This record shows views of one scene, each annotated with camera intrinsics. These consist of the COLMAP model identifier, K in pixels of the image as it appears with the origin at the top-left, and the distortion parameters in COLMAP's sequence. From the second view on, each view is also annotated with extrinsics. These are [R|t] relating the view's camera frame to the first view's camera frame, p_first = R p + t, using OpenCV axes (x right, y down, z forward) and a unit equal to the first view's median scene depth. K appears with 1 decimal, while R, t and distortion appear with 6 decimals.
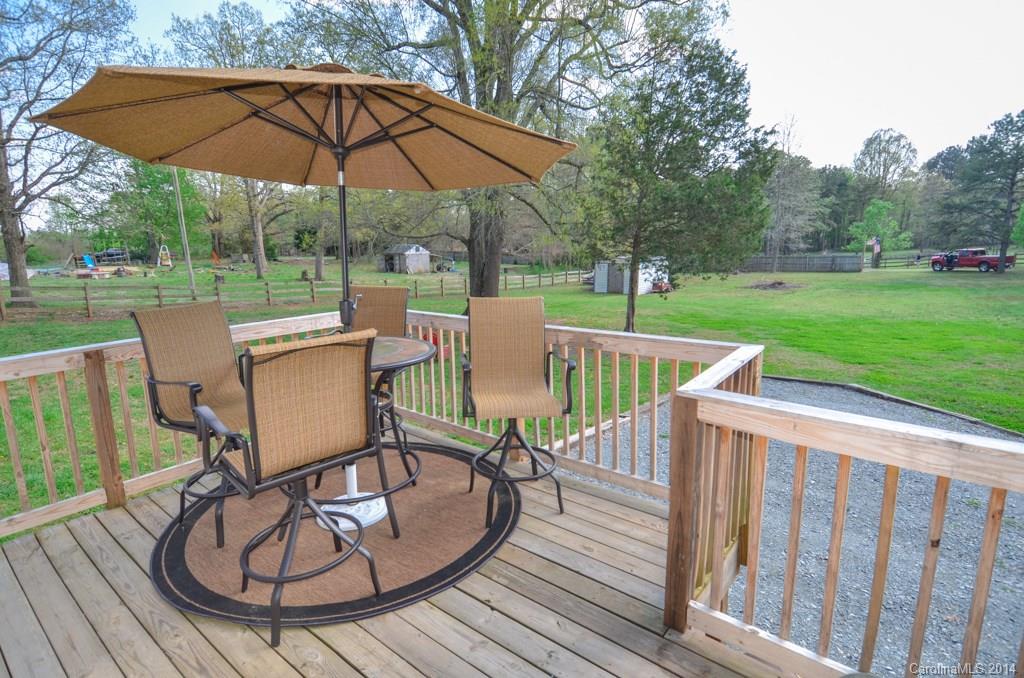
lens RADIAL K [[527.3, 0, 512.5], [0, 527.3, 337.5], [0, 0, 1]] dist [0.073199, -0.057401]
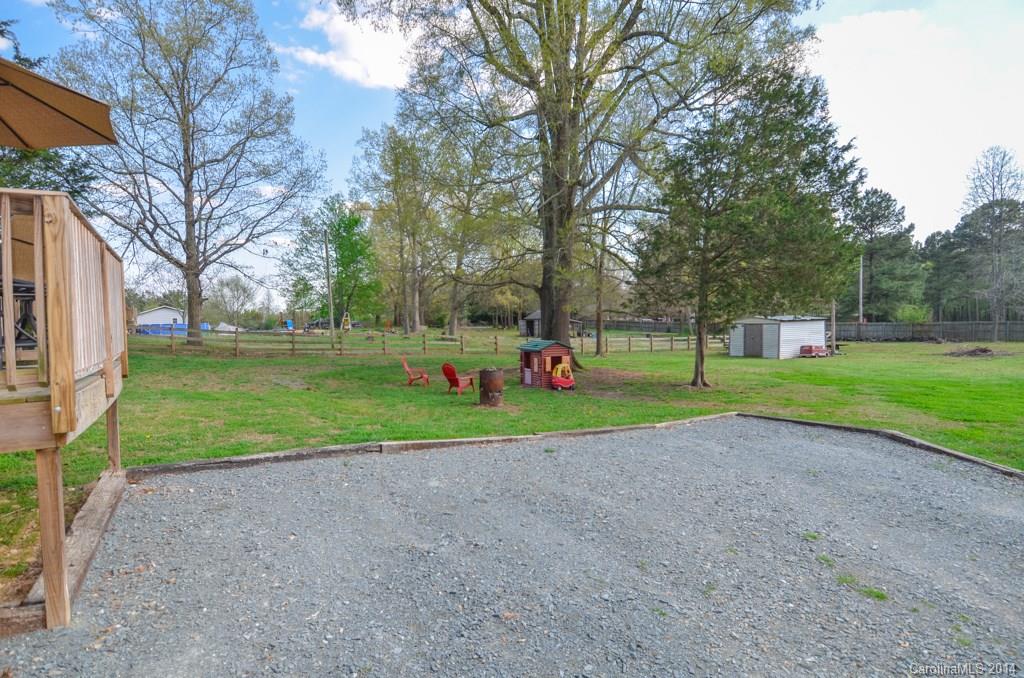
lens RADIAL K [[527.3, 0, 512.5], [0, 527.3, 337.5], [0, 0, 1]] dist [0.073199, -0.057401]
pose [[0.944200, 0.005866, -0.329320, 0.197472], [-0.052567, 0.989709, -0.133086, 0.046114], [0.325151, 0.142971, 0.934792, 0.031961]]
